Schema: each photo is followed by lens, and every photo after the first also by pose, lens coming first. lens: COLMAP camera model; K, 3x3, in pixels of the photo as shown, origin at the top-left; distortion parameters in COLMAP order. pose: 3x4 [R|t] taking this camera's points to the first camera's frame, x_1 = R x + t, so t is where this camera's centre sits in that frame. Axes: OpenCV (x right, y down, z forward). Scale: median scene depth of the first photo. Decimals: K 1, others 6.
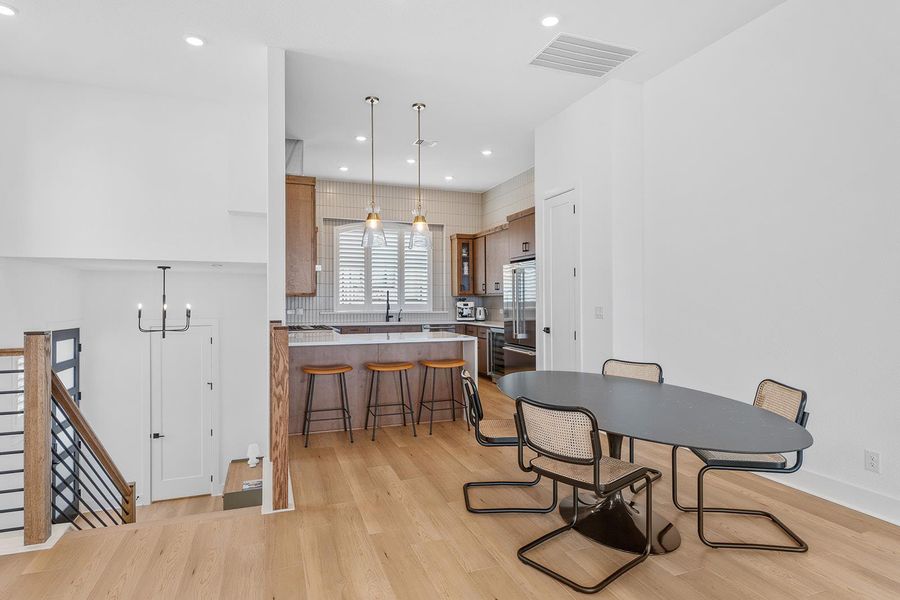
lens RADIAL K [[486.8, 0, 447.9], [0, 486.8, 296.7], [0, 0, 1]] dist [0.003922, -0.008102]
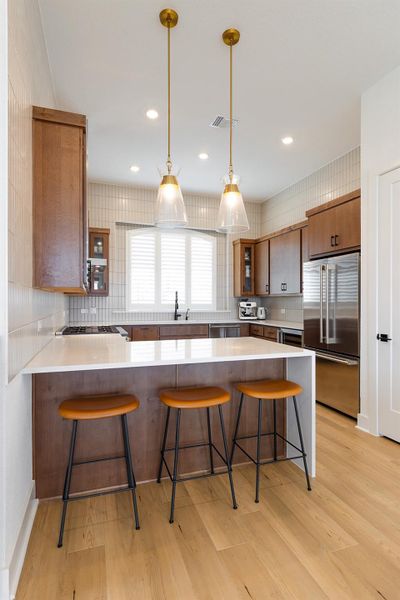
lens RADIAL K [[314.4, 0, 200.7], [0, 314.4, 302.8], [0, 0, 1]] dist [0.003594, -0.002430]
pose [[0.999814, 0.005427, -0.018526, -0.072531], [-0.005209, 0.999916, 0.011831, 0.005761], [0.018588, -0.011733, 0.999758, 0.396740]]
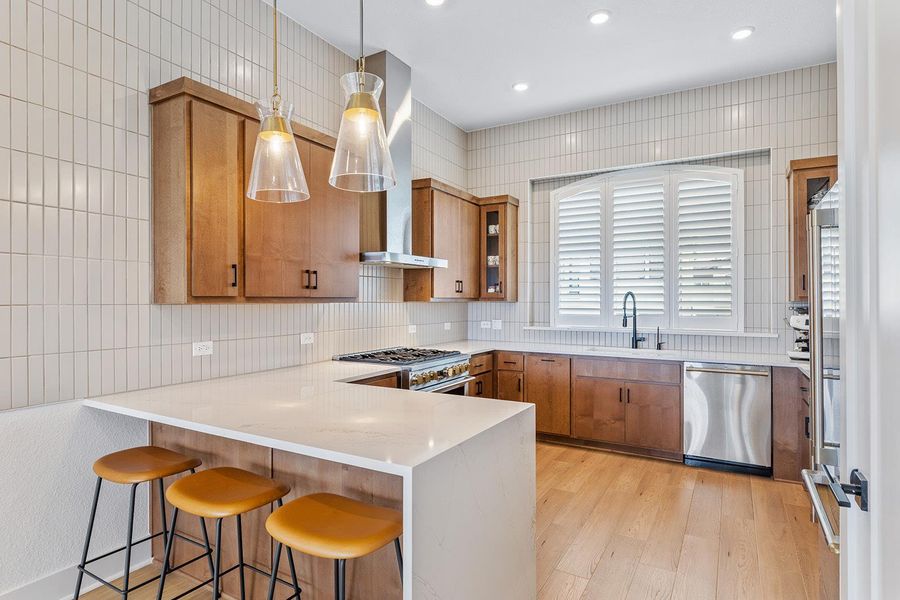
lens RADIAL K [[486.8, 0, 449.9], [0, 486.8, 300.8], [0, 0, 1]] dist [0.003922, -0.008102]
pose [[0.636996, 0.001870, -0.770865, 0.211285], [0.005124, 0.999965, 0.006659, -0.008549], [0.770850, -0.008192, 0.636964, 0.626409]]
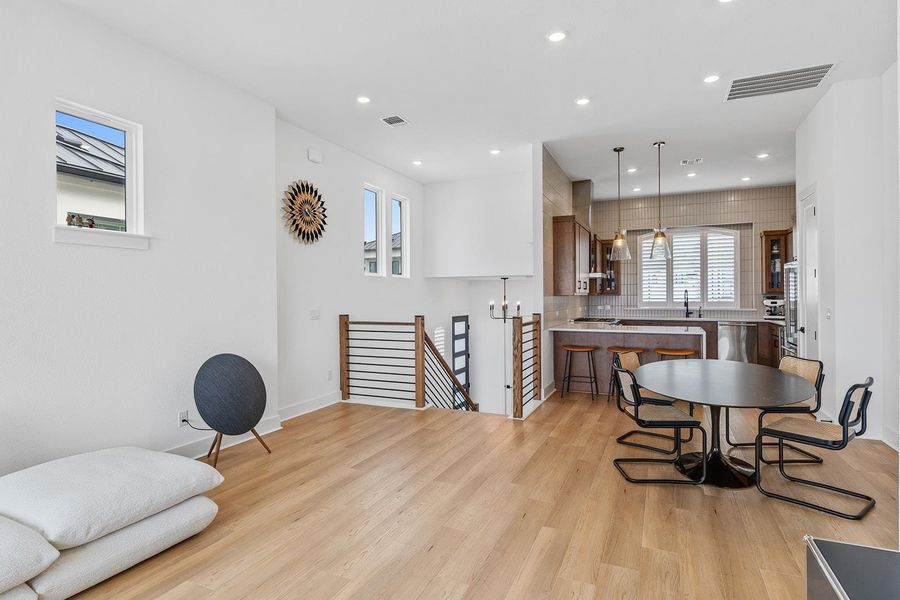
lens RADIAL K [[471.6, 0, 446.5], [0, 471.6, 298.7], [0, 0, 1]] dist [0.003594, -0.002430]
pose [[0.708052, 0.002326, -0.706156, 0.313821], [0.010007, 0.999861, 0.013327, -0.014236], [0.706089, -0.016503, 0.707930, -0.185037]]
